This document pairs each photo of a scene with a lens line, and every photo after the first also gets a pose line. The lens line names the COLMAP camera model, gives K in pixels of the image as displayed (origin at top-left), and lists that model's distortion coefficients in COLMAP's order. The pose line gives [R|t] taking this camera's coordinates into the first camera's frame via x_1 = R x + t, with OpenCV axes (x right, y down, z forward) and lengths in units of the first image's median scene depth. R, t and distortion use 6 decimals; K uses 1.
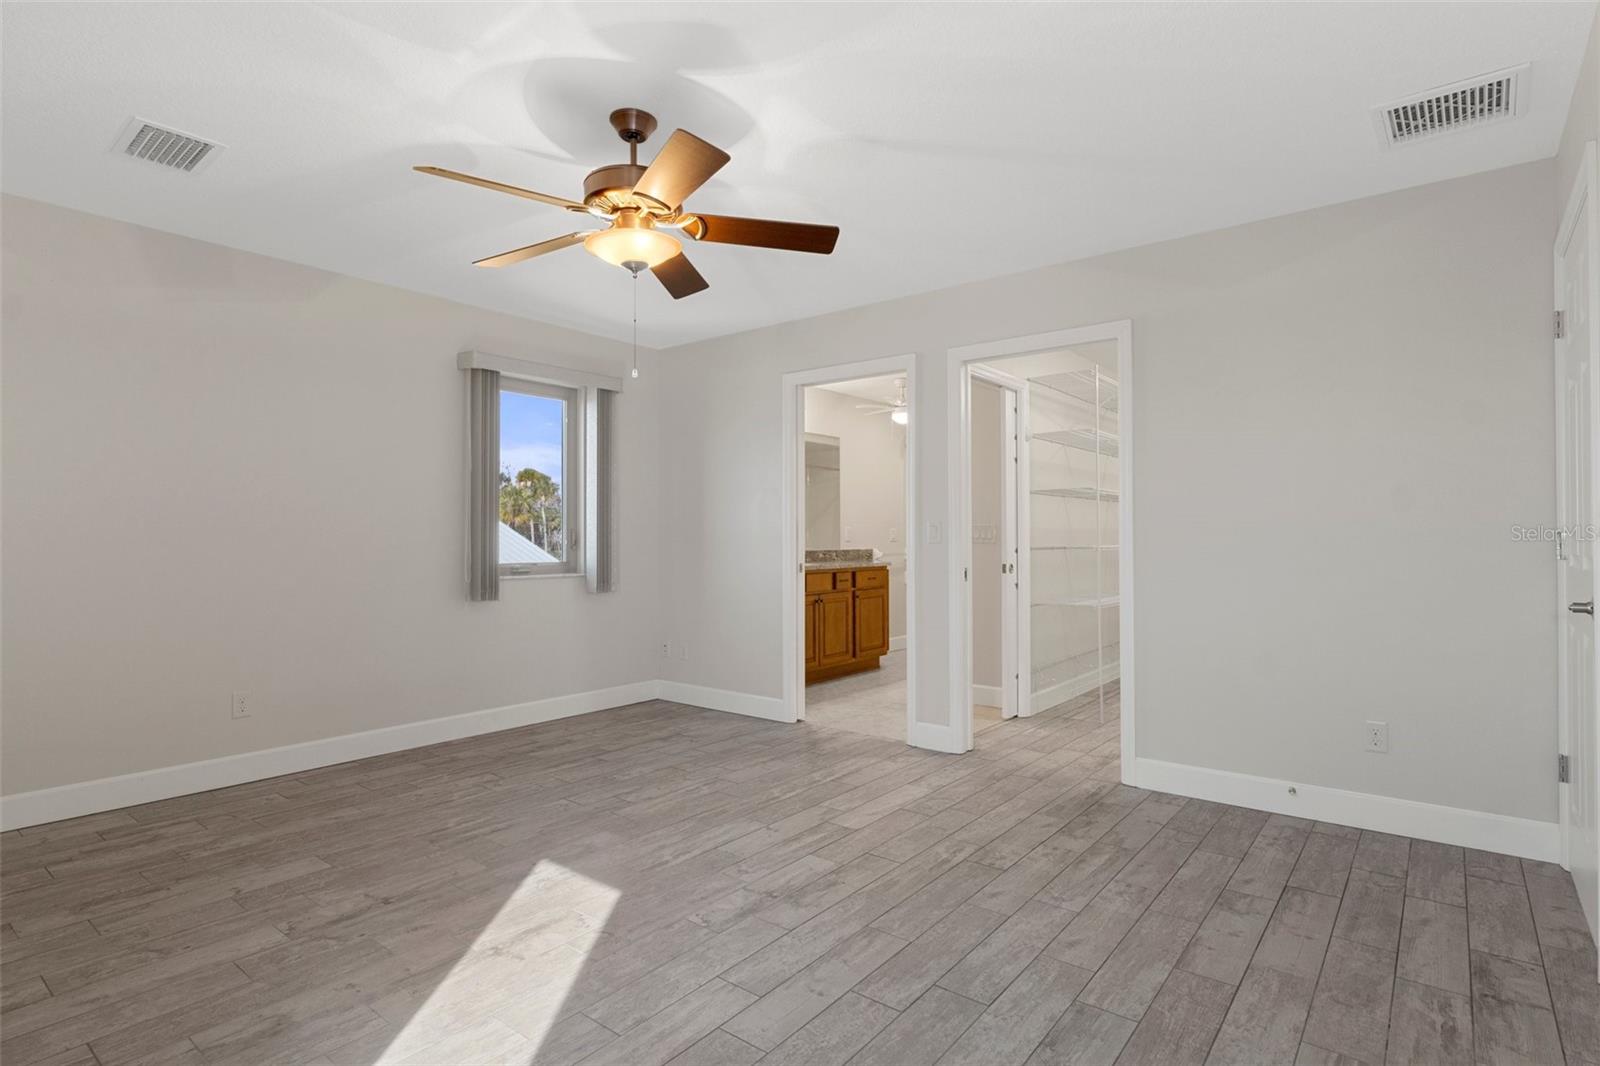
lens RADIAL K [[822.8, 0, 798.0], [0, 822.8, 530.0], [0, 0, 1]] dist [0.002410, -0.000378]
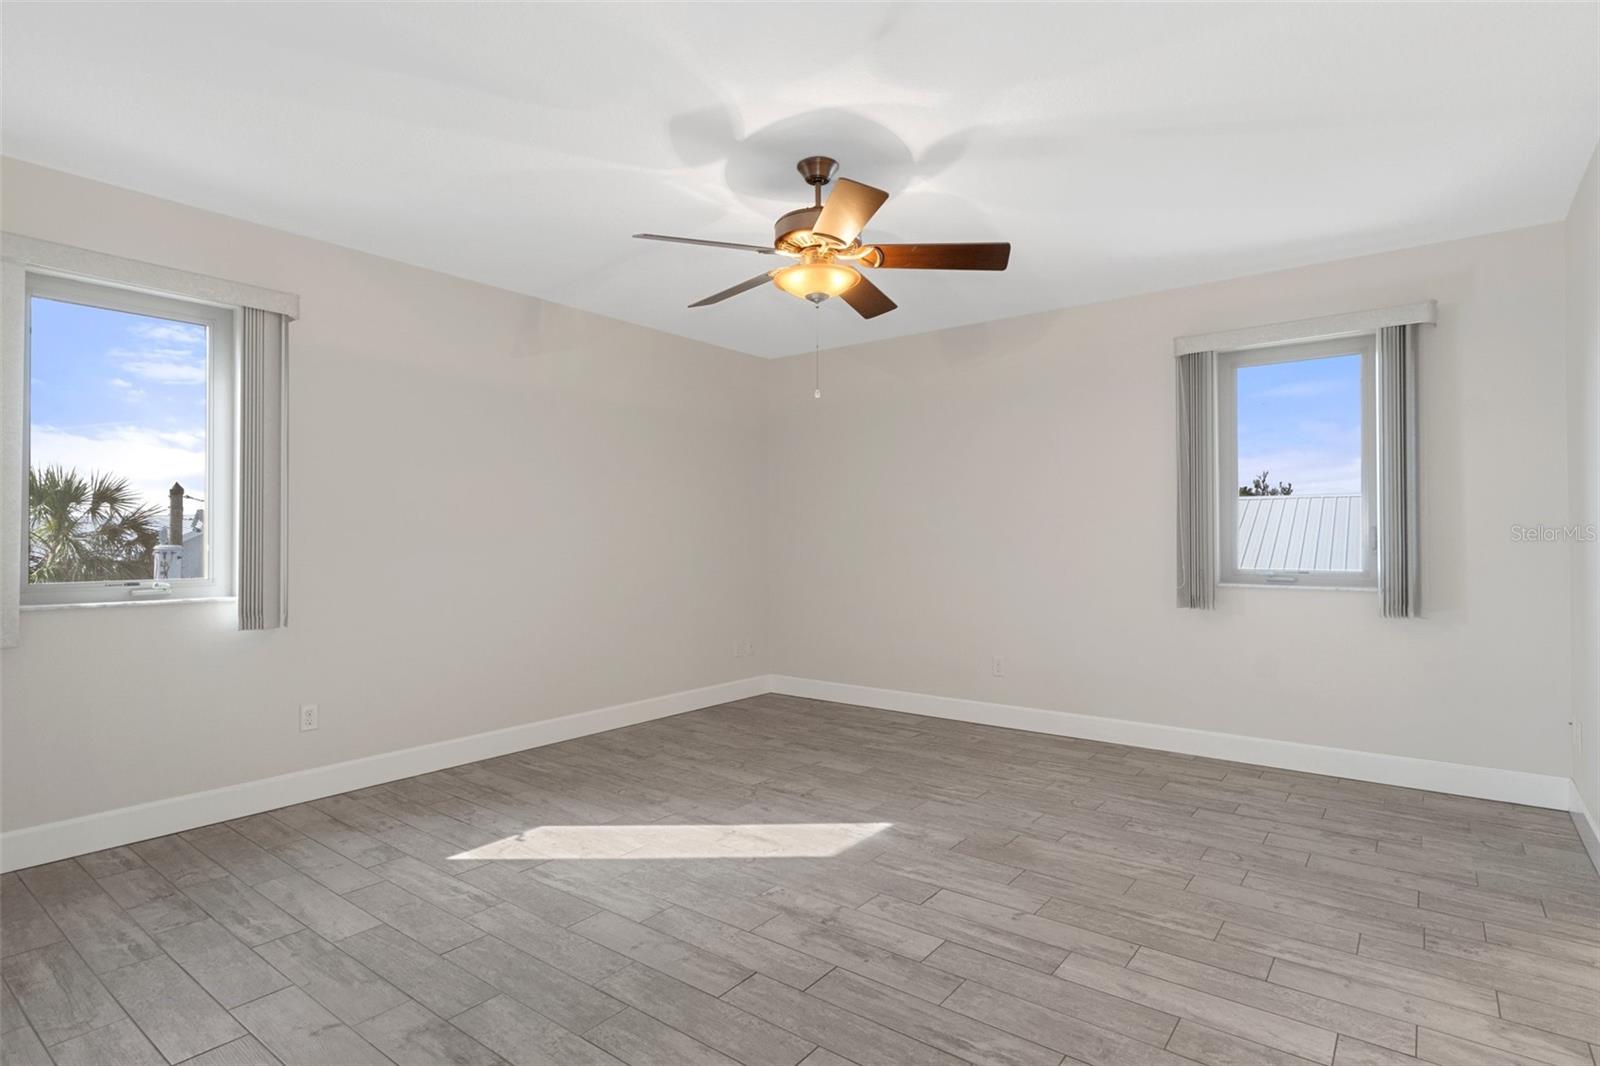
lens RADIAL K [[822.8, 0, 798.0], [0, 822.8, 530.0], [0, 0, 1]] dist [0.002410, -0.000378]
pose [[0.002244, -0.009713, -0.999950, 0.666696], [0.012581, 0.999874, -0.009684, 0.001946], [0.999918, -0.012559, 0.002366, 0.702962]]
